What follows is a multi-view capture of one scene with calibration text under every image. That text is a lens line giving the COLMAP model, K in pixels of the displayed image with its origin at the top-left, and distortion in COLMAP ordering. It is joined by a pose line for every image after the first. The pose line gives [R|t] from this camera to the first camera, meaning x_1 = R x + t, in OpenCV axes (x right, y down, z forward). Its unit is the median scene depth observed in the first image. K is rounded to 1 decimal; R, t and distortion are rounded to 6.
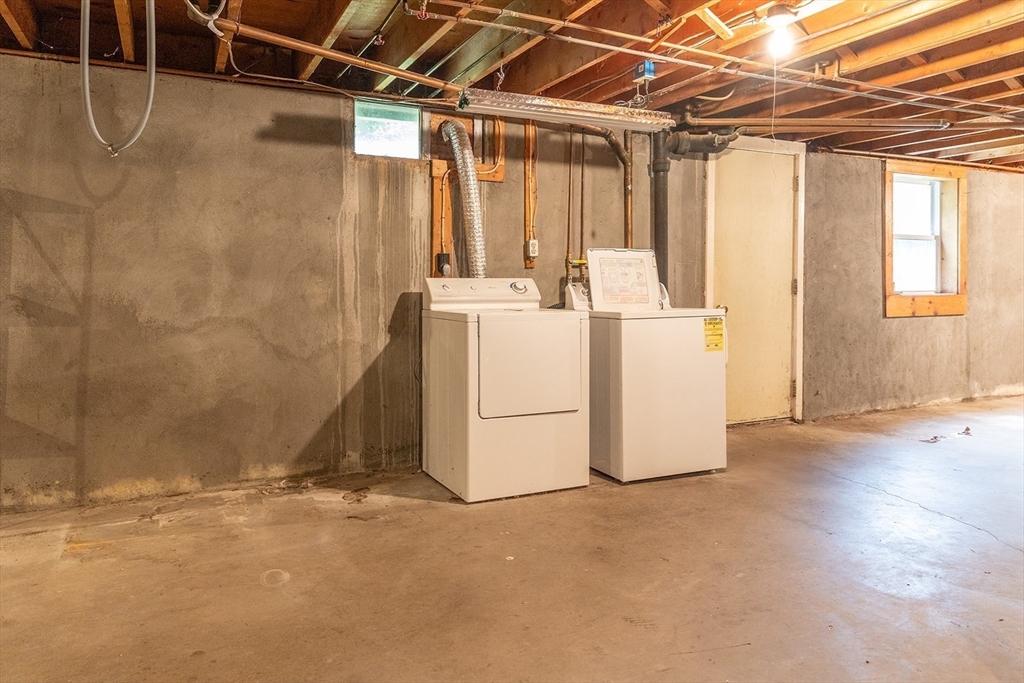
lens RADIAL K [[699.4, 0, 512.3], [0, 699.4, 294.1], [0, 0, 1]] dist [0.008240, 0.001287]
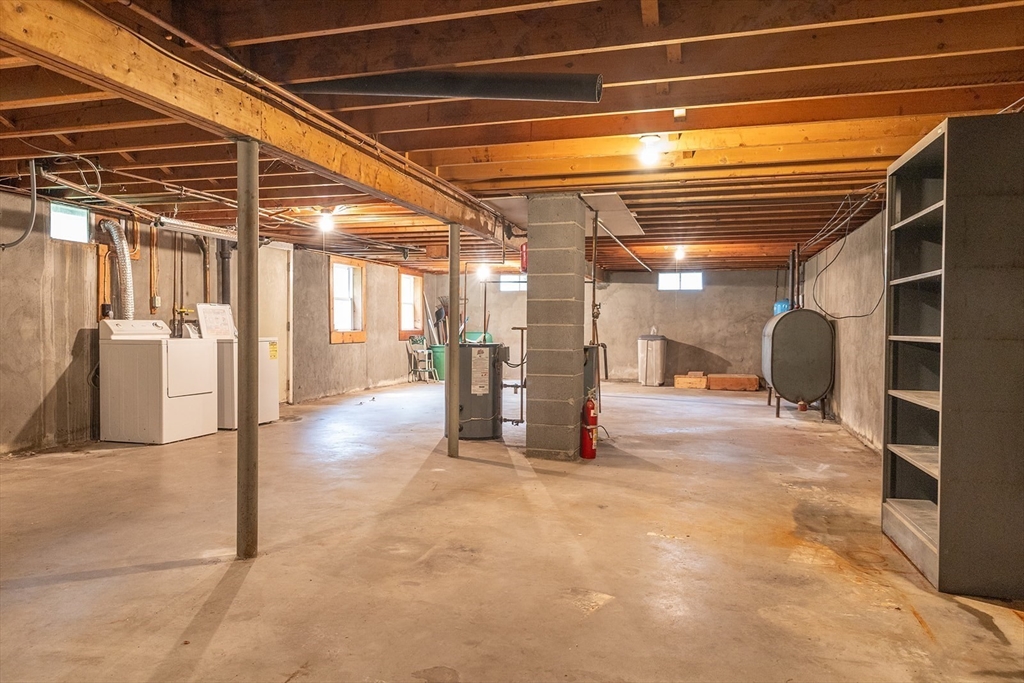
lens RADIAL K [[680.7, 0, 511.9], [0, 680.7, 338.9], [0, 0, 1]] dist [0.002724, -0.000237]
pose [[0.669811, -0.010515, 0.742457, -0.622288], [0.007326, 0.999945, 0.007552, 0.015179], [-0.742495, 0.000381, 0.669851, -0.702671]]
